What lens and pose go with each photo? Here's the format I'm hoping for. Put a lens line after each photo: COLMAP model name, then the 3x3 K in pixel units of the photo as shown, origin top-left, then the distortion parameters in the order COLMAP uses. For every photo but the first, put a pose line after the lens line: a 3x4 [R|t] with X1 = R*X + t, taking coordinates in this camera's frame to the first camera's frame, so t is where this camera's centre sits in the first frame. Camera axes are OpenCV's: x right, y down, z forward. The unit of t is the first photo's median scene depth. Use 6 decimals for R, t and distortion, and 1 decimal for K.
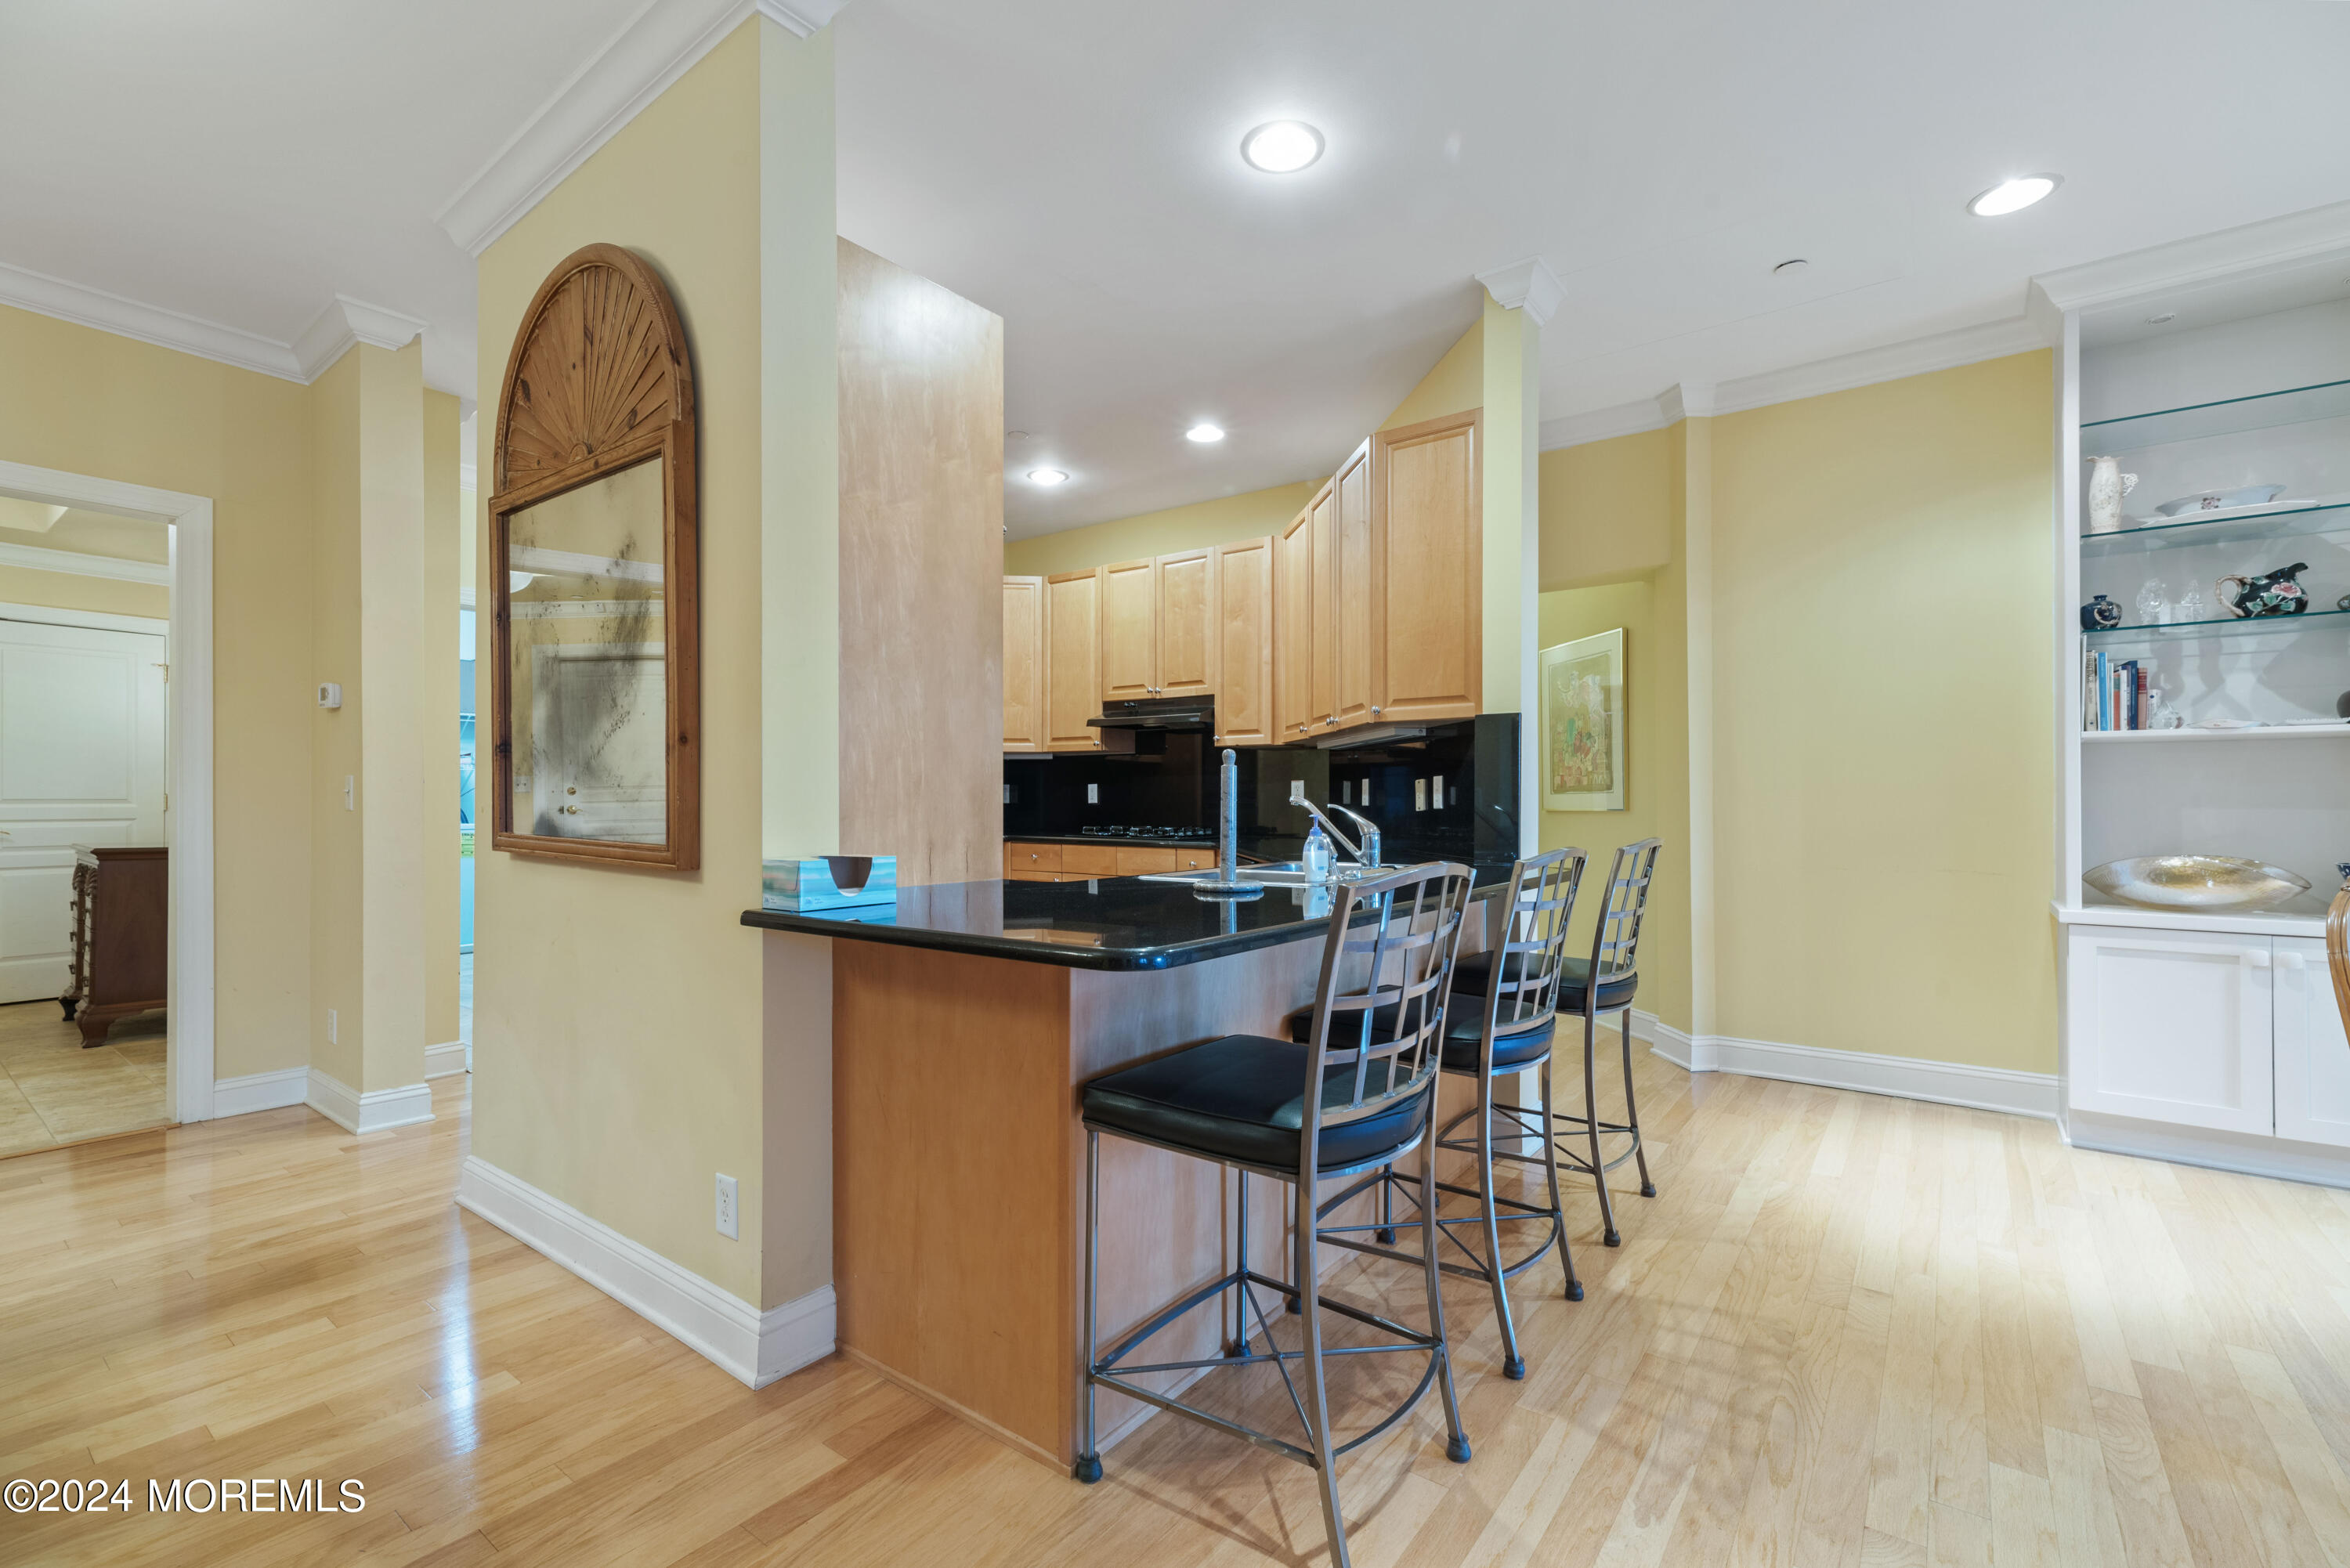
lens RADIAL K [[1019.7, 0, 1180.1], [0, 1019.7, 797.2], [0, 0, 1]] dist [0.002630, 0.000477]
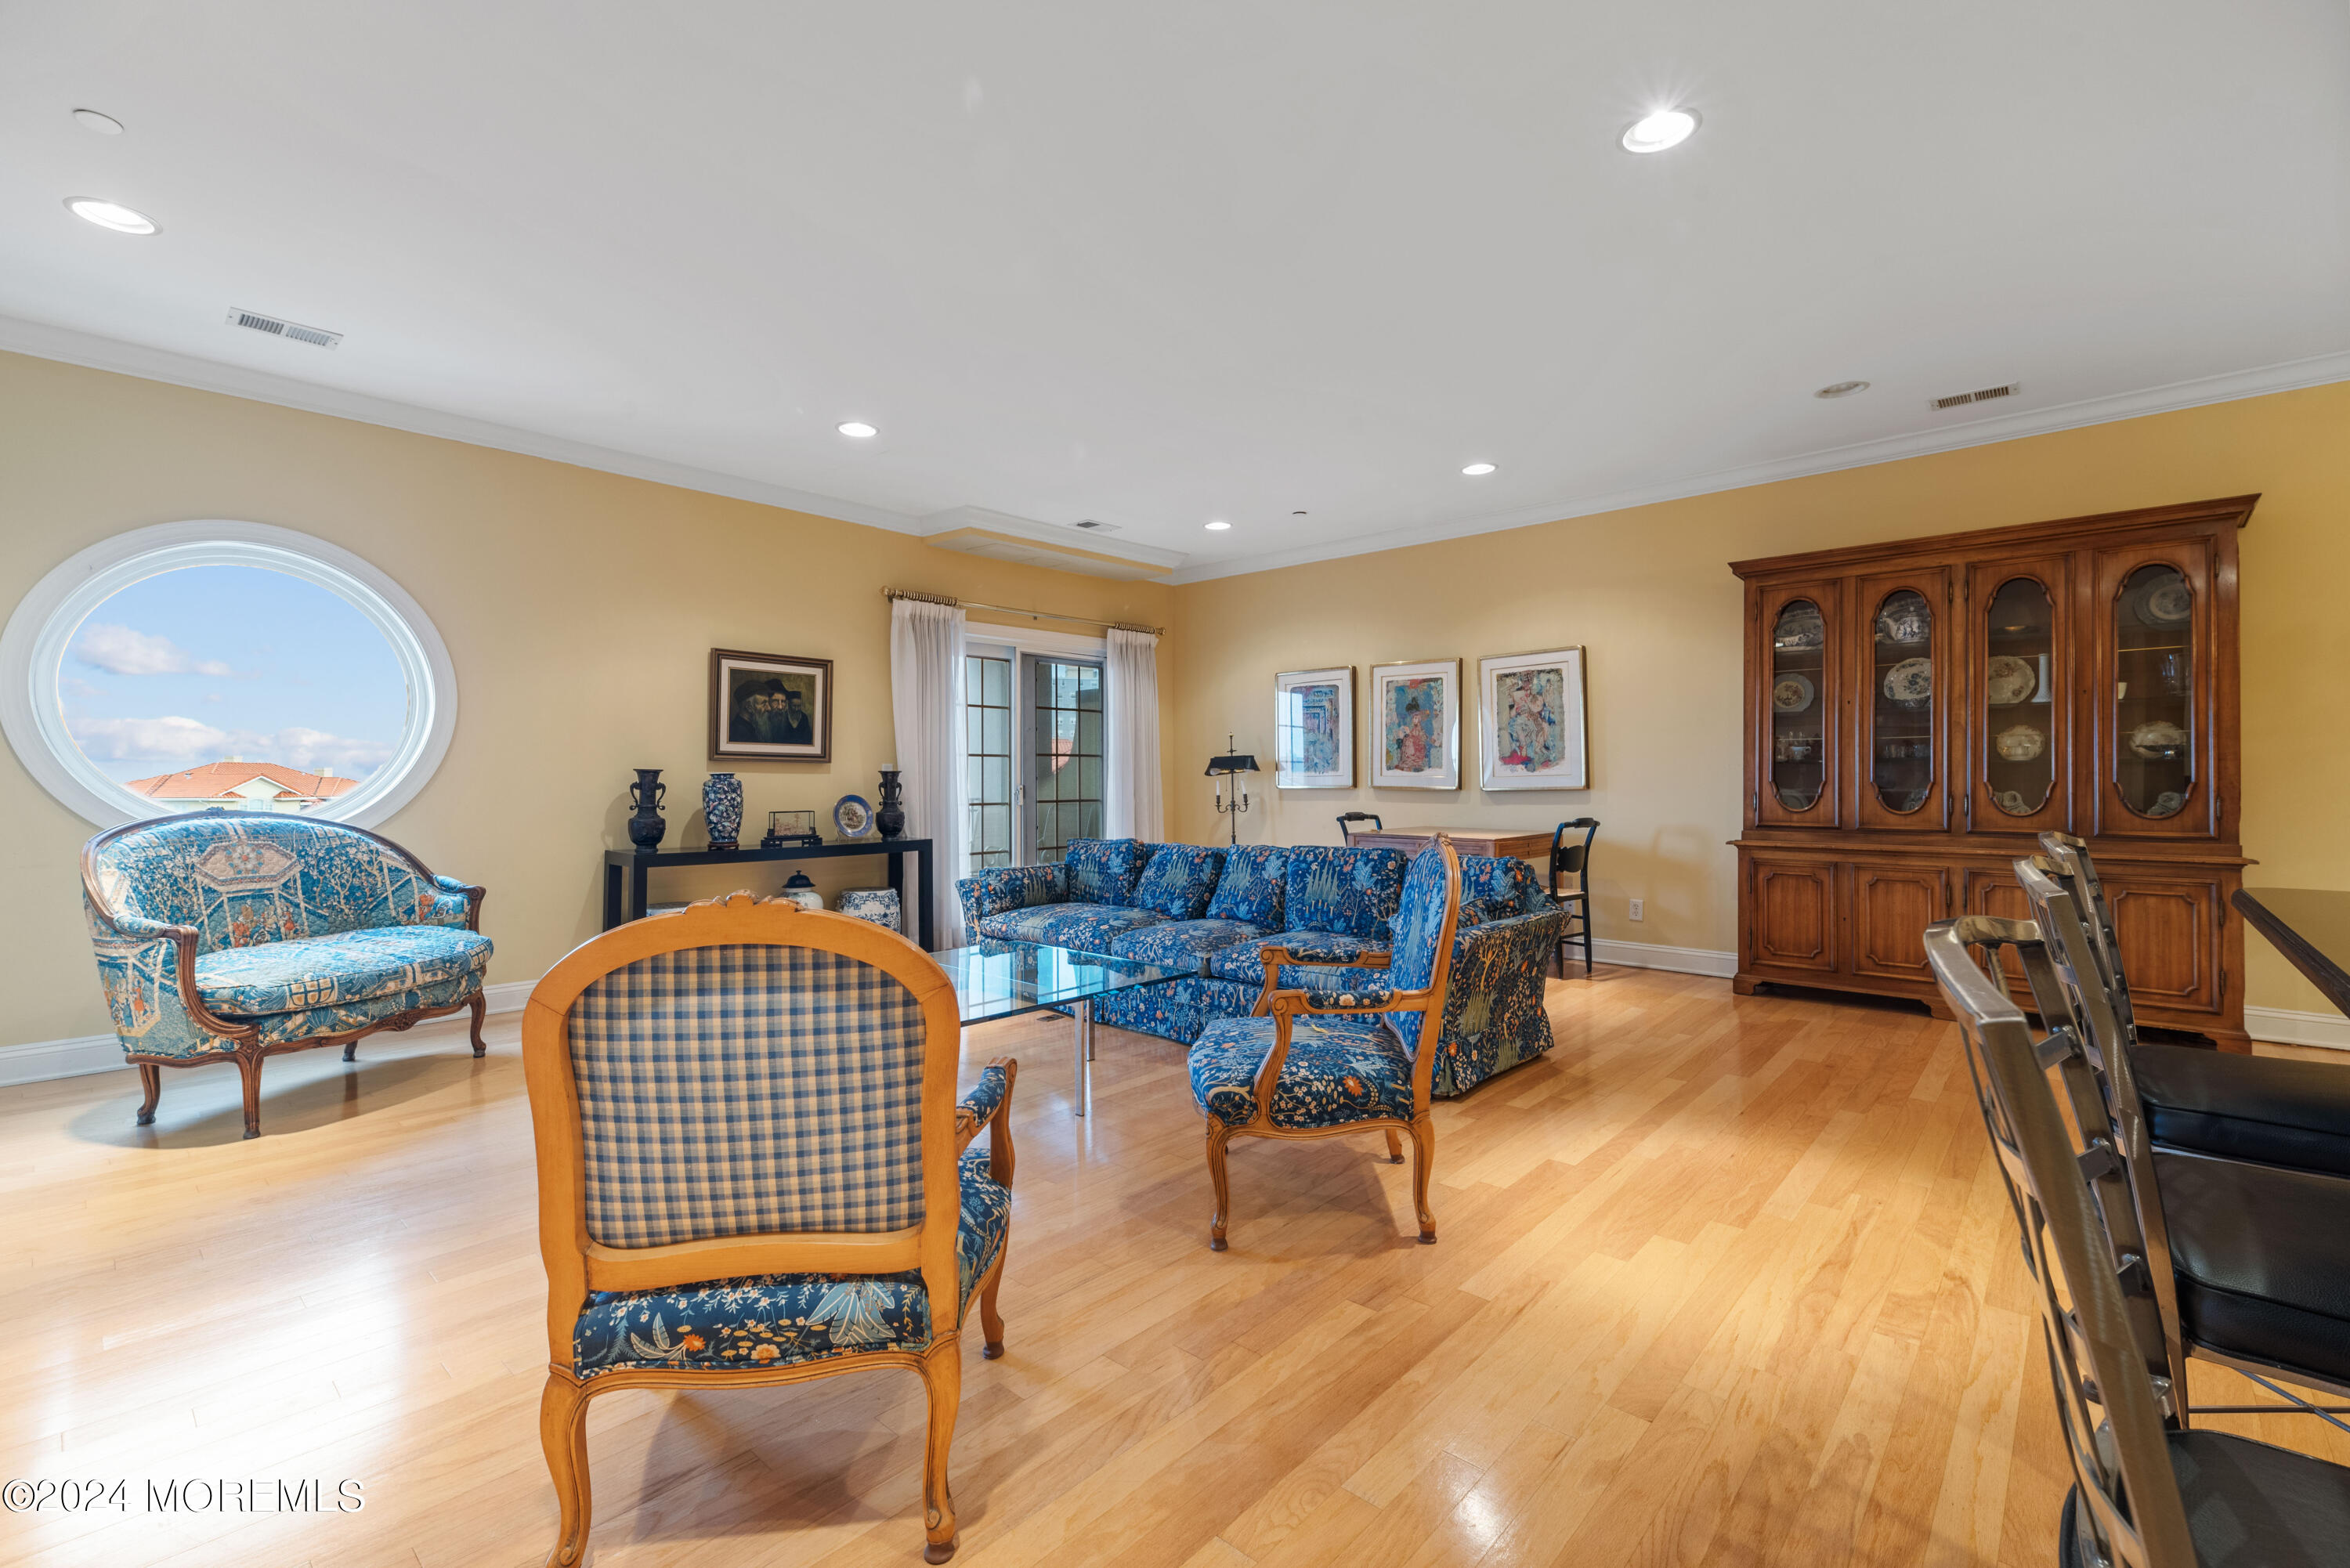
lens RADIAL K [[1020.8, 0, 1175.0], [0, 1020.8, 784.0], [0, 0, 1]] dist [0.005854, 0.000269]
pose [[-0.996239, 0.002285, 0.086619, 0.548073], [0.002208, 0.999997, -0.000989, 0.003899], [-0.086621, -0.000794, -0.996241, 1.089412]]
